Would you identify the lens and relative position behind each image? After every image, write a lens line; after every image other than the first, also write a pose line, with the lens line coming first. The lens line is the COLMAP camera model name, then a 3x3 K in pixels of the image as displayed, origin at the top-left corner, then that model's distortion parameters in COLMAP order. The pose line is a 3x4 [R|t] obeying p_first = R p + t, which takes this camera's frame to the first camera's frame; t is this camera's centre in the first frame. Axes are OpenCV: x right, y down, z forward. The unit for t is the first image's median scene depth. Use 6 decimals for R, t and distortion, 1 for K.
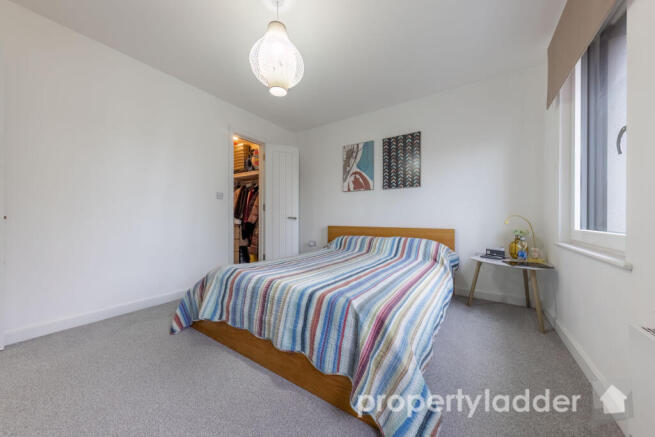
lens RADIAL K [[226.6, 0, 327.5], [0, 226.6, 218.5], [0, 0, 1]] dist [0.022144, -0.005857]
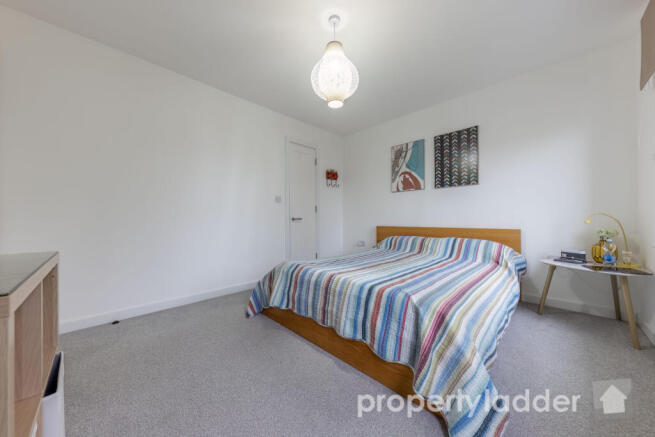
lens RADIAL K [[226.6, 0, 327.5], [0, 226.6, 218.5], [0, 0, 1]] dist [0.022144, -0.005857]
pose [[0.982228, -0.008359, -0.187504, -0.041390], [0.007852, 0.999963, -0.003445, -0.000560], [0.187526, 0.001911, 0.982258, -0.068611]]
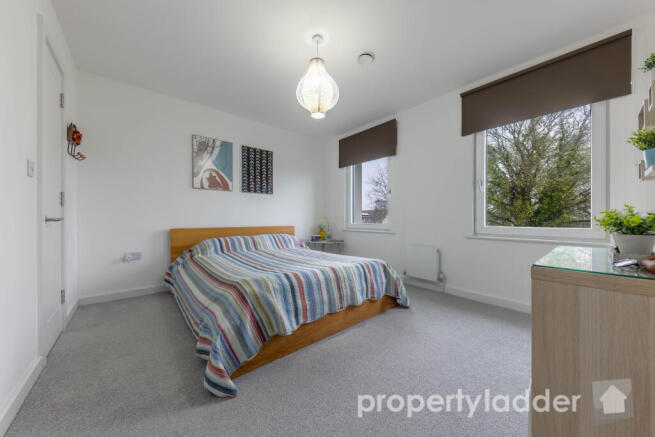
lens RADIAL K [[226.6, 0, 327.5], [0, 226.6, 218.5], [0, 0, 1]] dist [0.022144, -0.005857]
pose [[0.271866, -0.006173, 0.962315, -1.094568], [0.003770, 0.999979, 0.005350, -0.010184], [-0.962328, 0.002173, 0.271883, 0.498234]]
